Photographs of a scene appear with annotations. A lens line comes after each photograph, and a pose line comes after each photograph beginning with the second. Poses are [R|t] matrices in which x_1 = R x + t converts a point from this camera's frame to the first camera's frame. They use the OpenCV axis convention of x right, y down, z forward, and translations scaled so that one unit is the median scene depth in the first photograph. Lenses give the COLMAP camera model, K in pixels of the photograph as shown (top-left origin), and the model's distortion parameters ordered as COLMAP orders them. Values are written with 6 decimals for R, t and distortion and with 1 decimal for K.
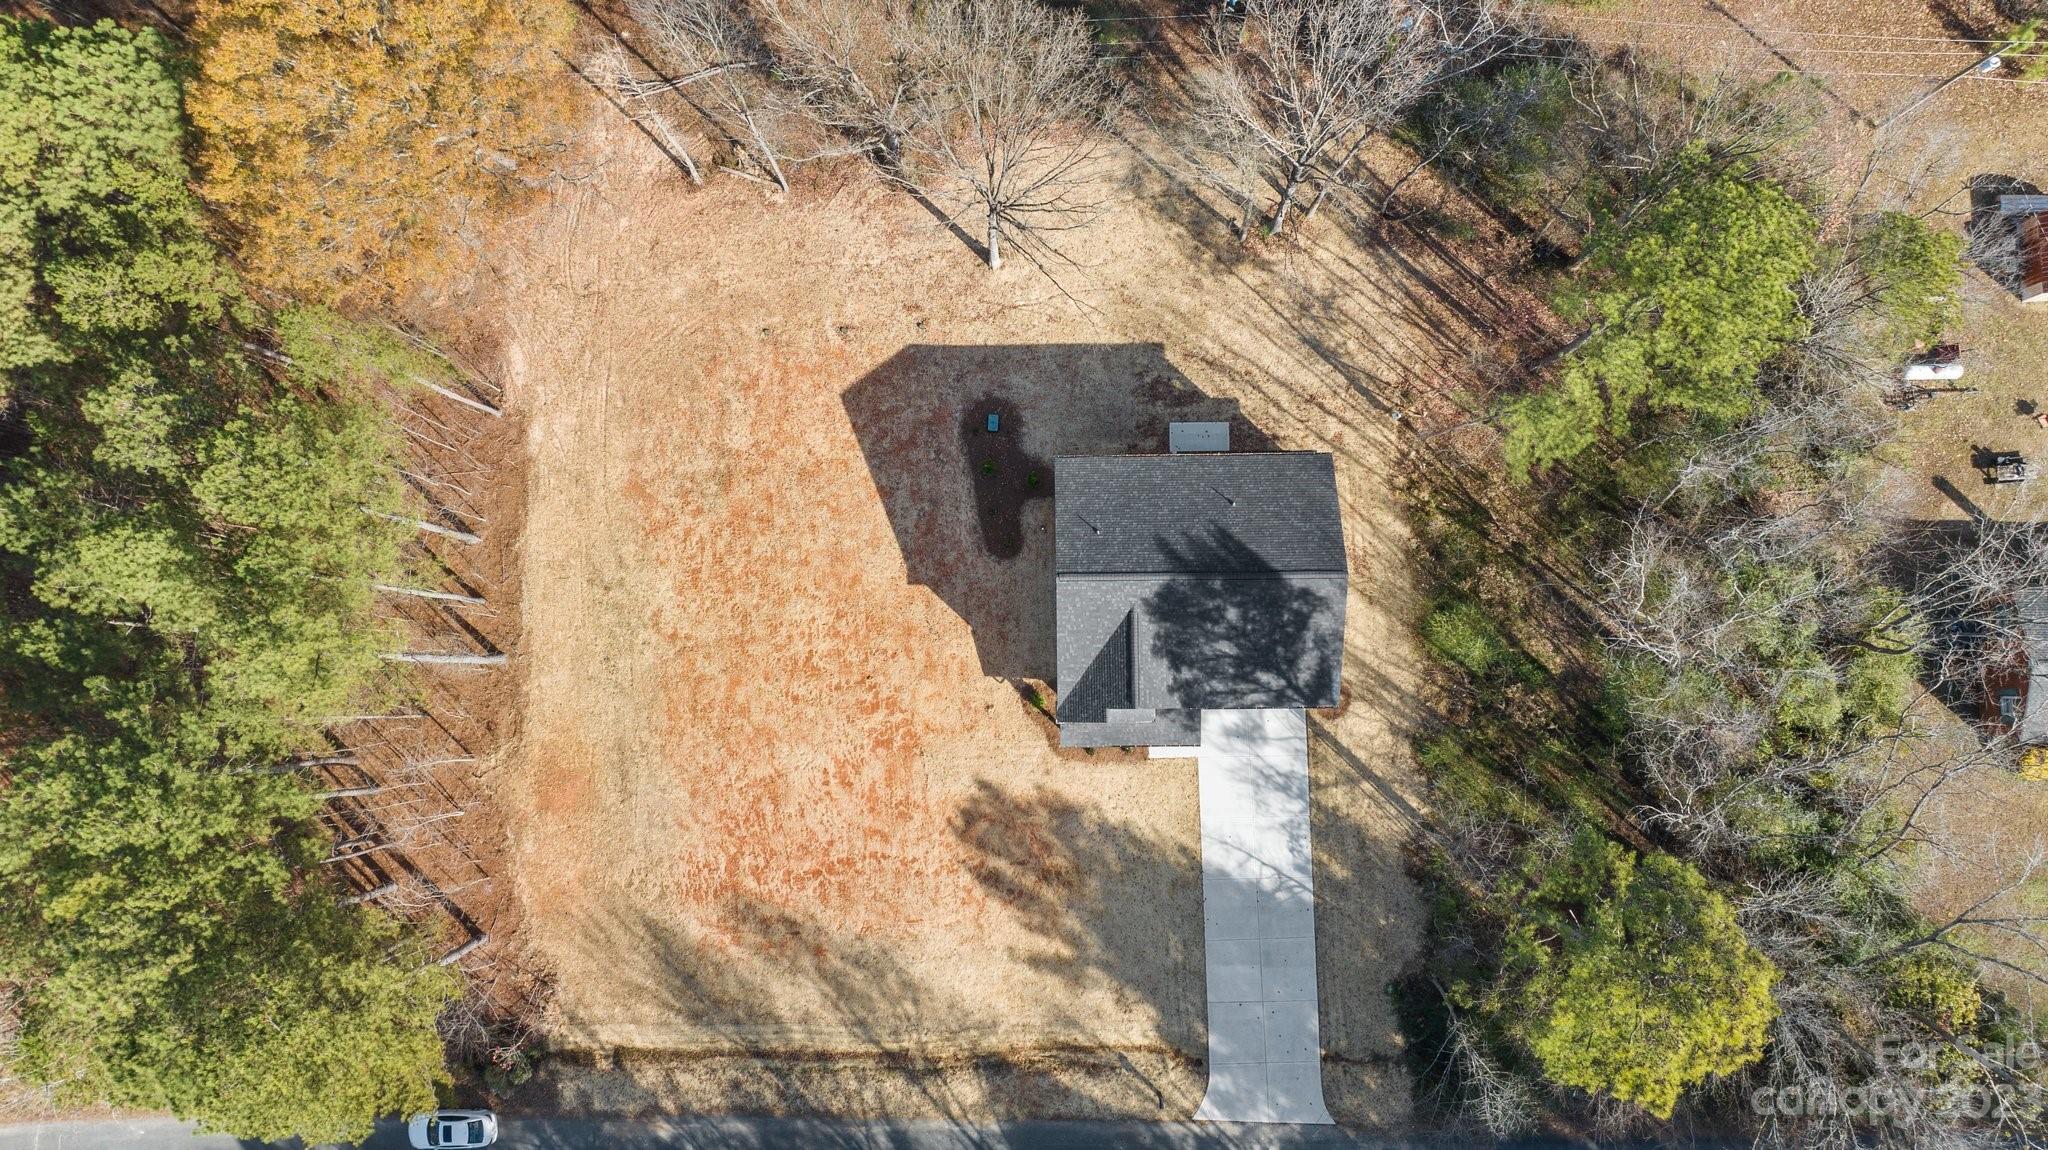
lens RADIAL K [[1451.4, 0, 1024.0], [0, 1451.4, 575.0], [0, 0, 1]] dist [-0.021675, -0.000194]
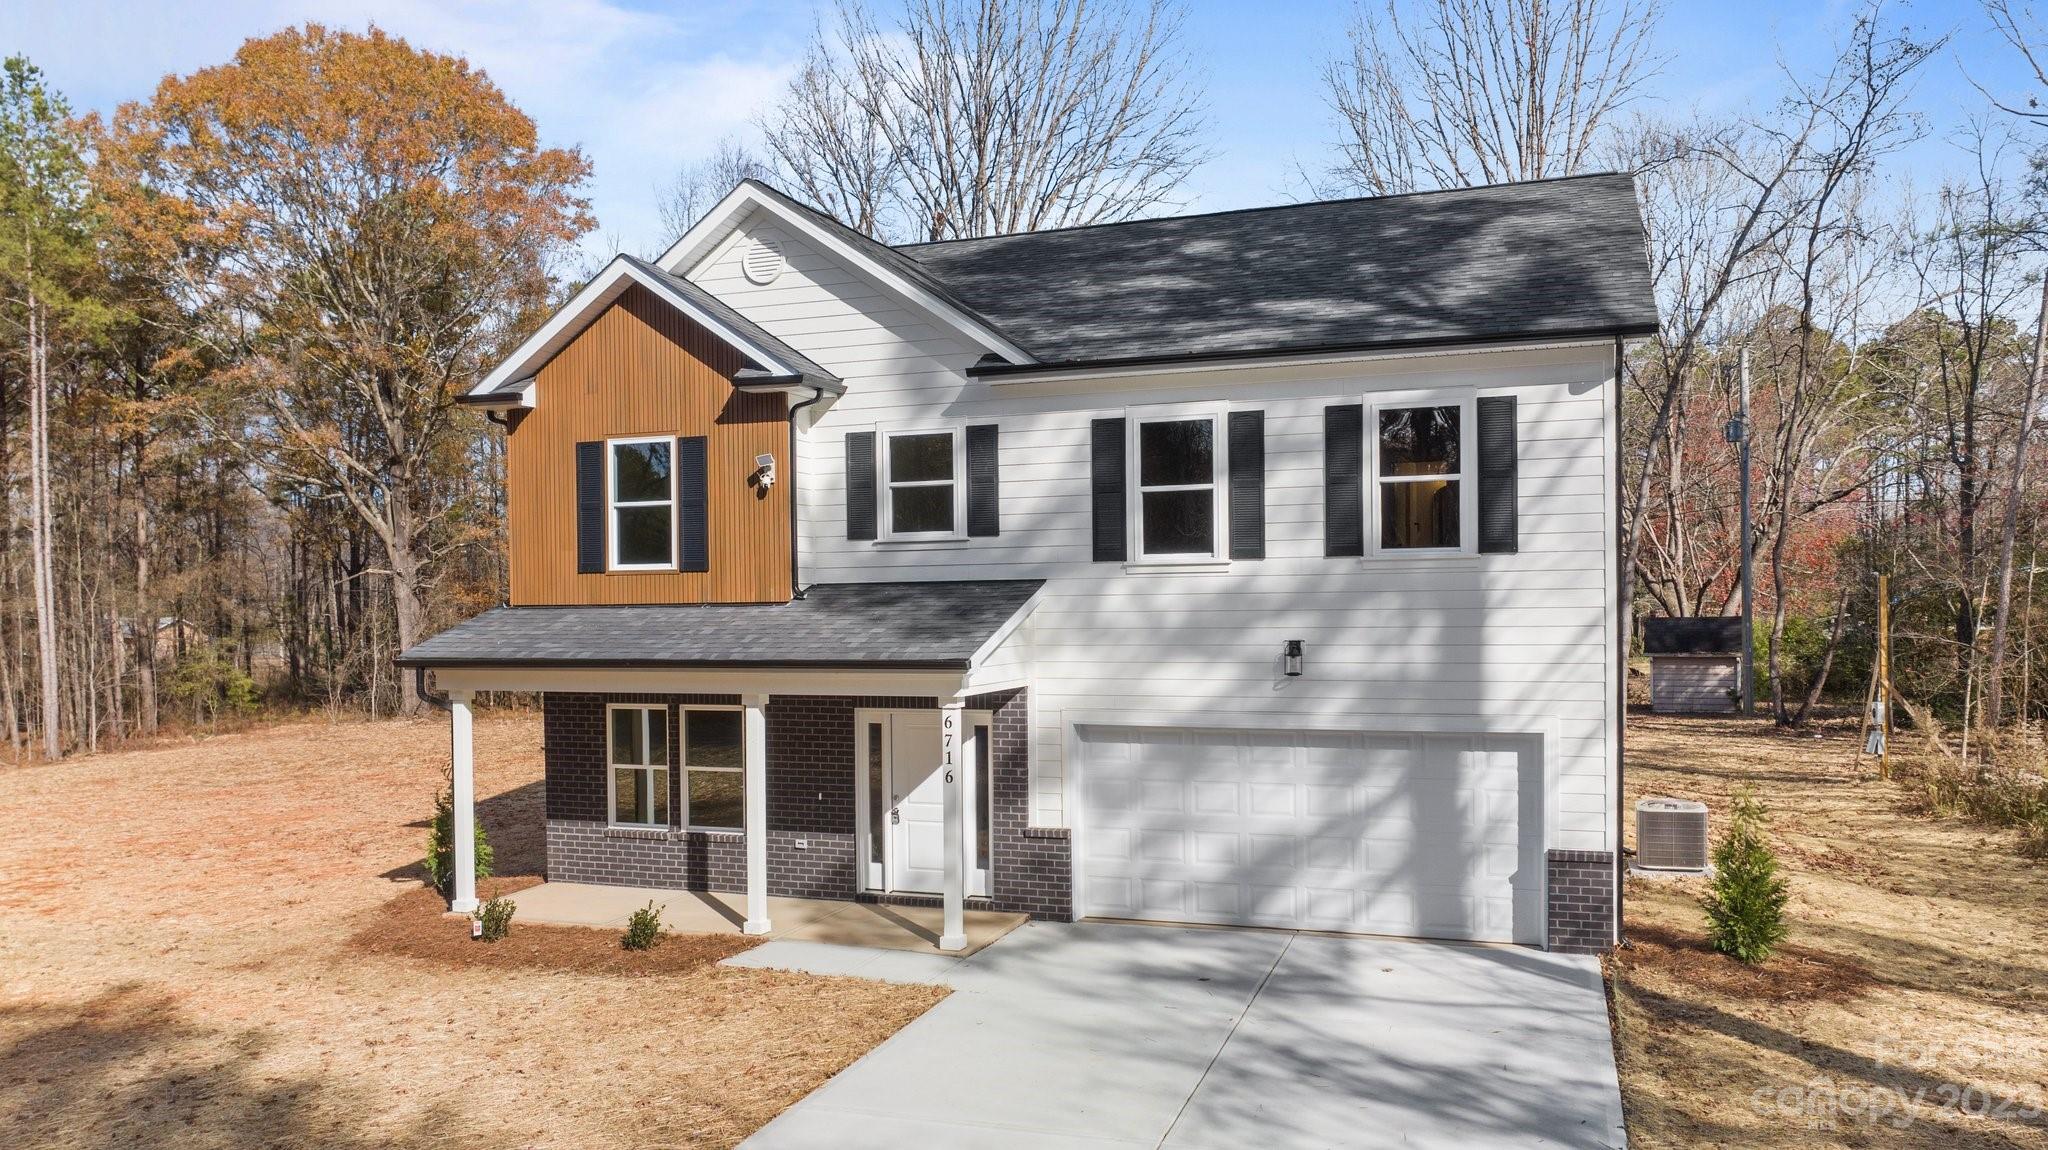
lens RADIAL K [[1487.2, 0, 1028.0], [0, 1487.2, 629.9], [0, 0, 1]] dist [-0.028242, 0.005935]
pose [[0.936553, 0.013115, -0.350280, 0.191804], [-0.349930, 0.093212, -0.932127, 0.288417], [0.020425, 0.995560, 0.091887, 0.940610]]
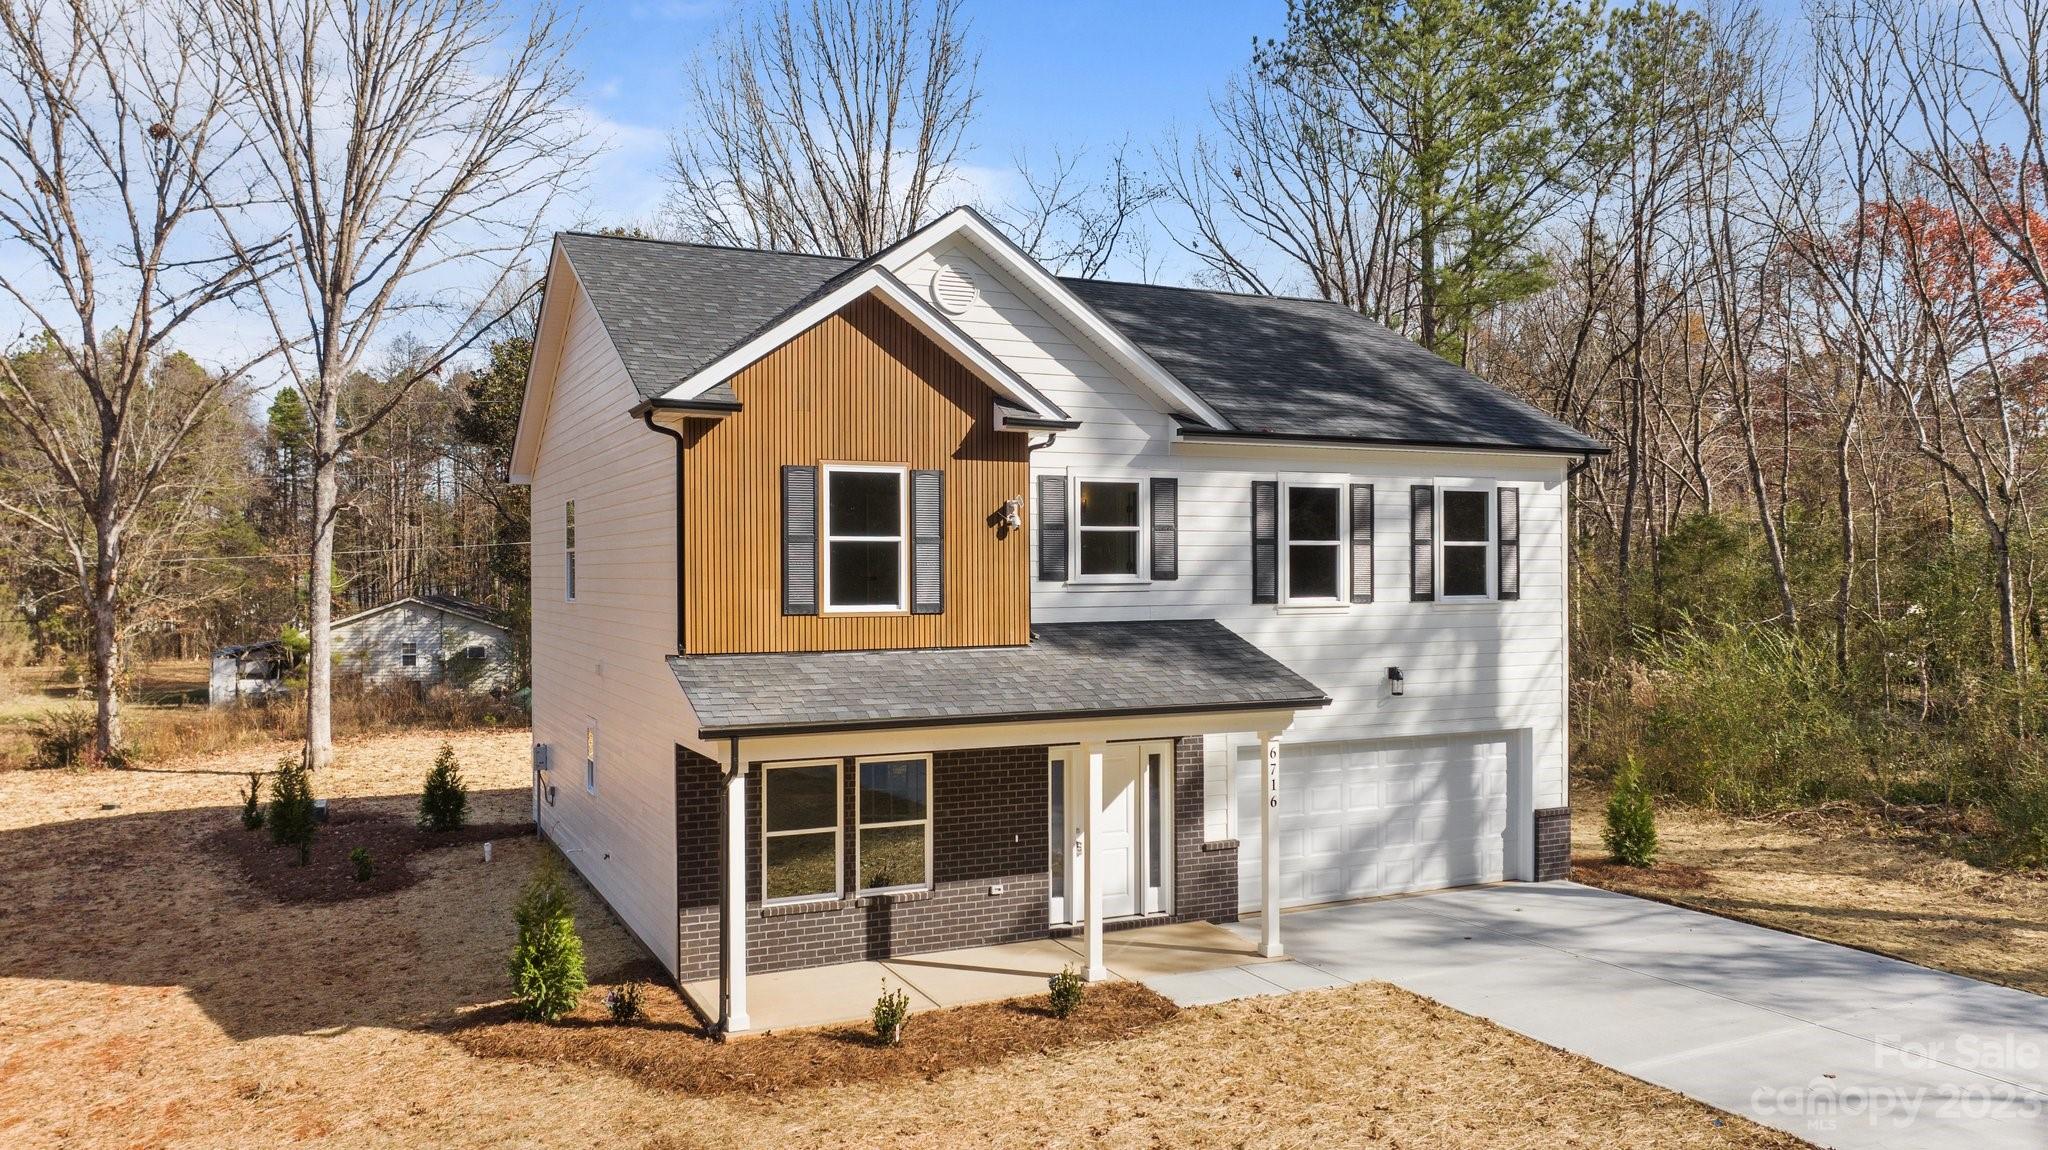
lens RADIAL K [[1499.5, 0, 1024.0], [0, 1499.5, 575.0], [0, 0, 1]] dist [-0.027873, -0.000177]
pose [[0.905348, 0.012832, 0.424477, -0.017535], [0.422555, 0.072431, -0.903438, 0.293063], [-0.042338, 0.997291, 0.060153, 0.932425]]
